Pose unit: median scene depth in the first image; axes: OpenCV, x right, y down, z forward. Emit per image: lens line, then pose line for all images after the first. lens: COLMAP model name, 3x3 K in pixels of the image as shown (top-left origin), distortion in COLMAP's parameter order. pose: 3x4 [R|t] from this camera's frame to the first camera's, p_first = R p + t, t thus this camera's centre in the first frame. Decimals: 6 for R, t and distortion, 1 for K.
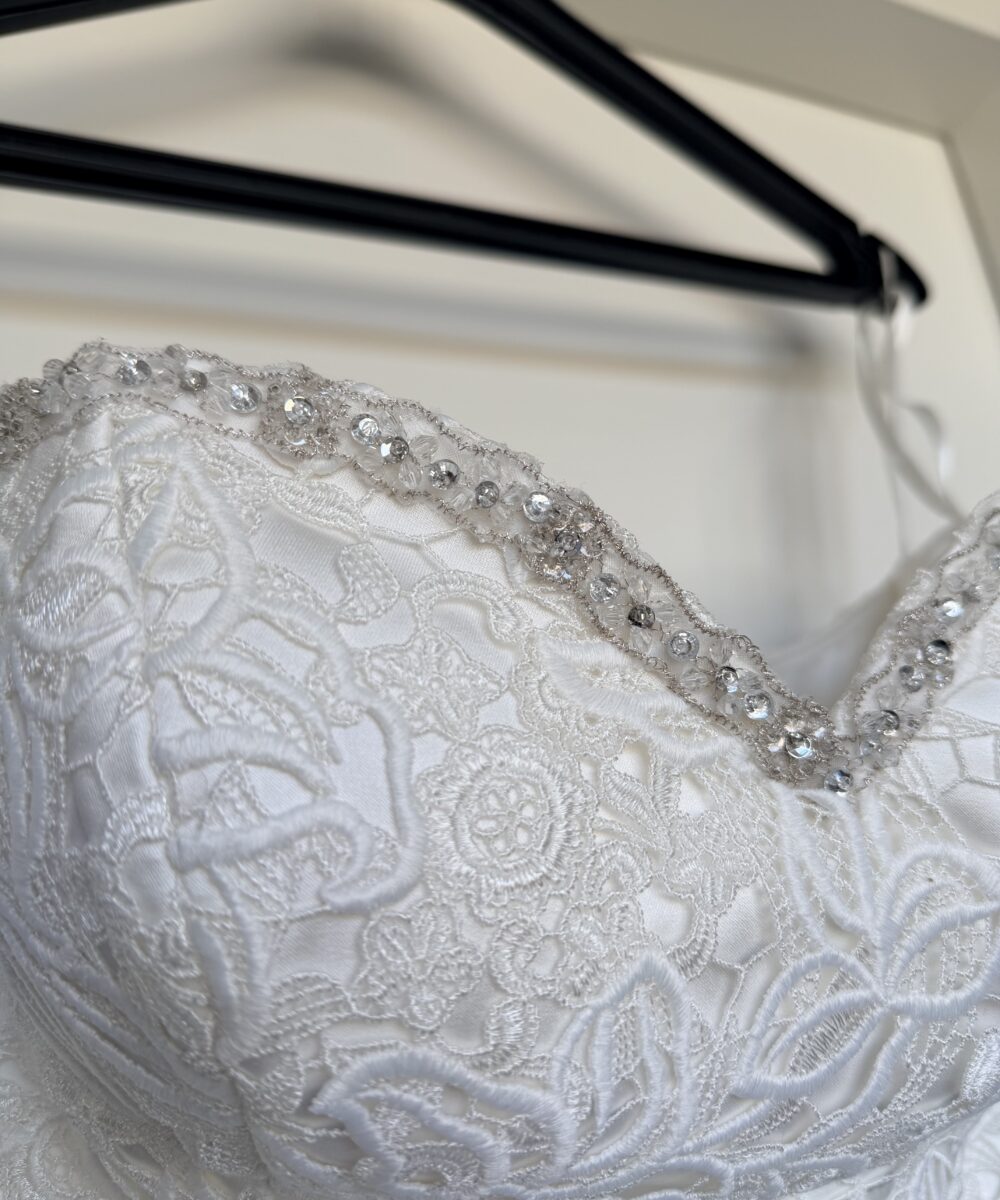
lens RADIAL K [[984.0, 0, 500.0], [0, 984.0, 600.0], [0, 0, 1]] dist [0.104249, -0.263935]
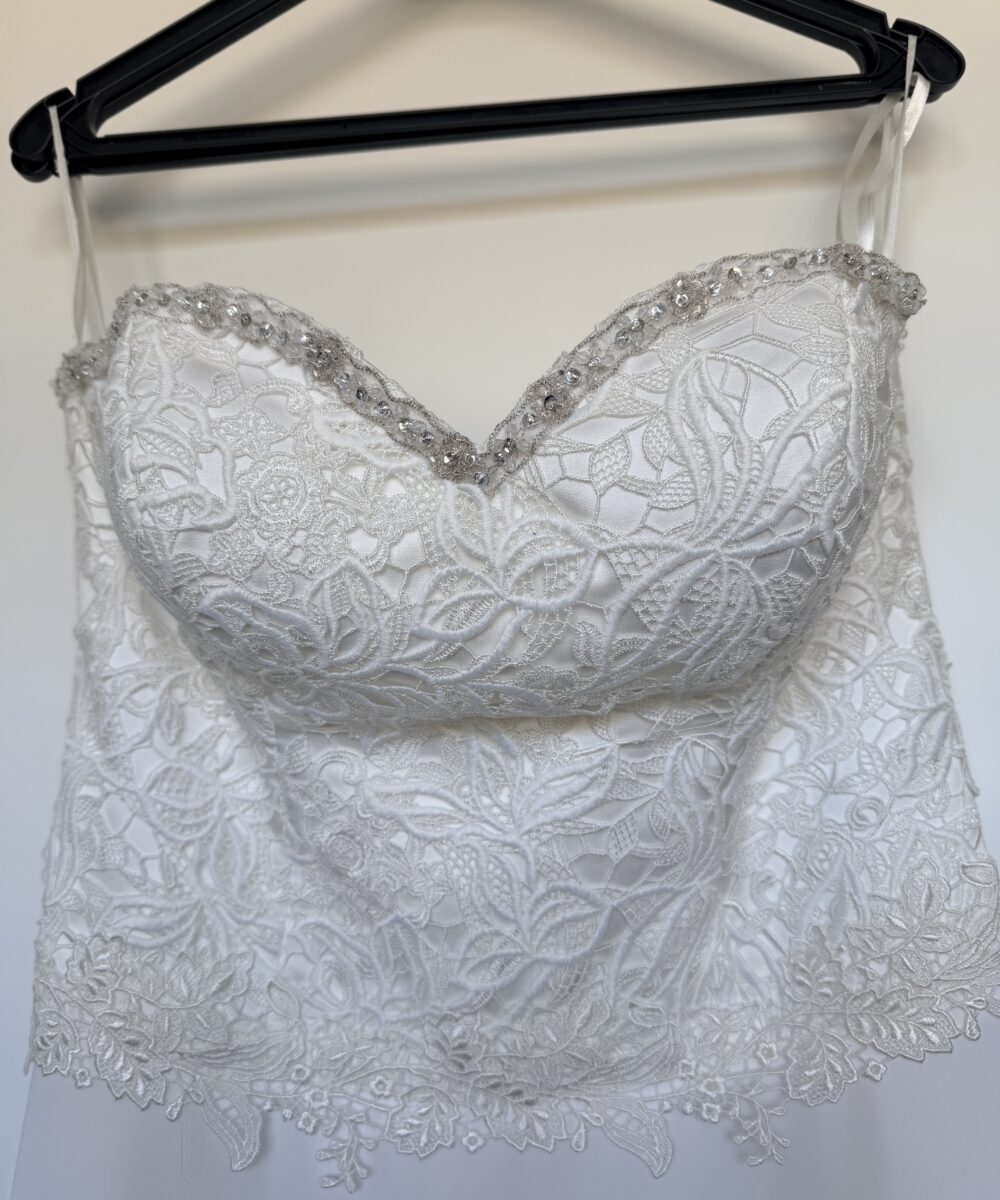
lens RADIAL K [[984.0, 0, 500.0], [0, 984.0, 600.0], [0, 0, 1]] dist [0.104249, -0.263935]
pose [[0.889389, 0.012909, -0.456970, 1.370891], [0.068235, 0.984655, 0.160620, 0.128744], [0.452031, -0.174035, 0.874860, -0.686912]]
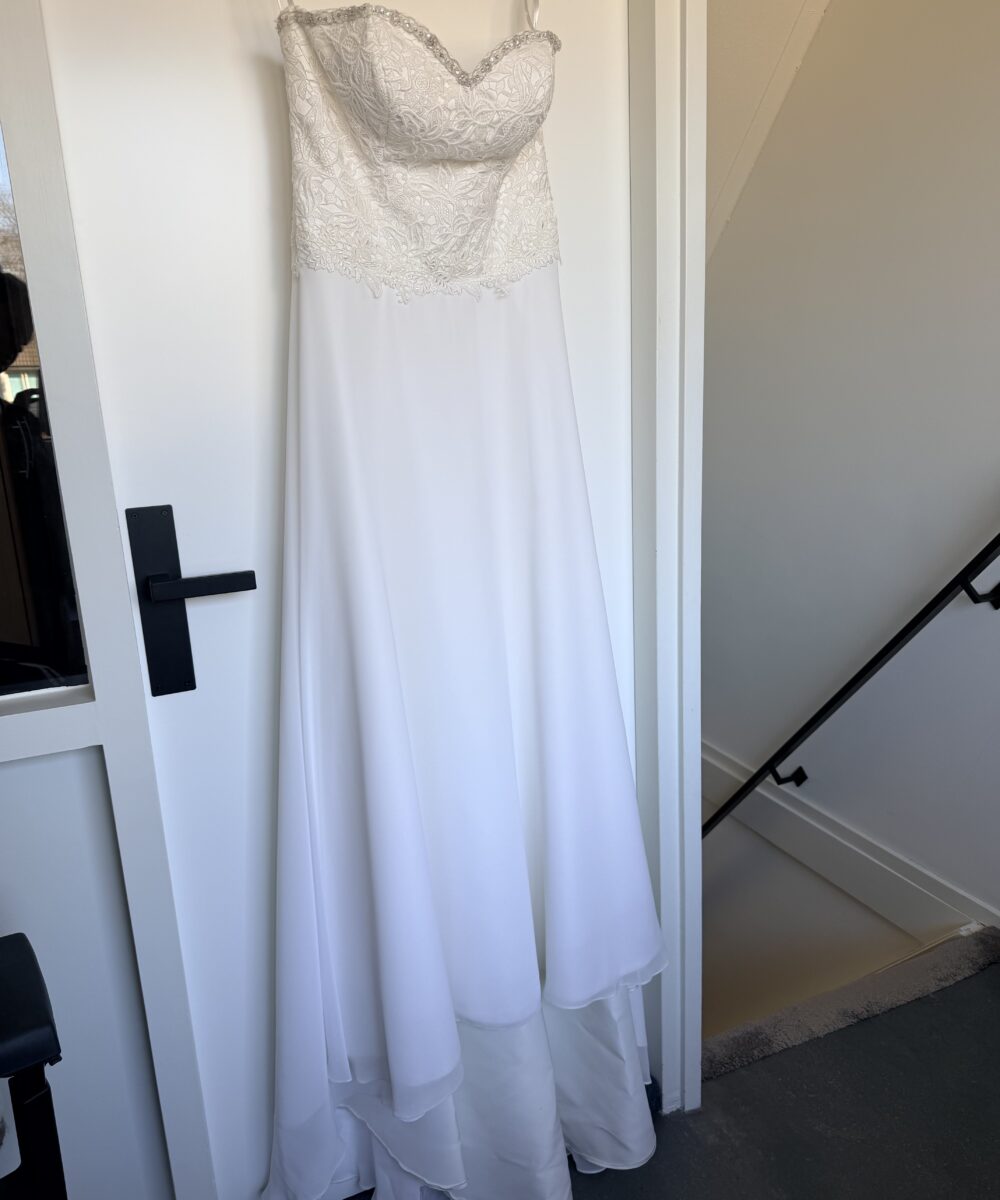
lens RADIAL K [[892.6, 0, 513.6], [0, 892.6, 602.7], [0, 0, 1]] dist [0.008475, -0.035192]
pose [[0.990902, 0.034813, 0.130006, -0.047163], [-0.100484, 0.833985, 0.542561, -0.251645], [-0.089535, -0.550688, 0.829895, -7.145986]]
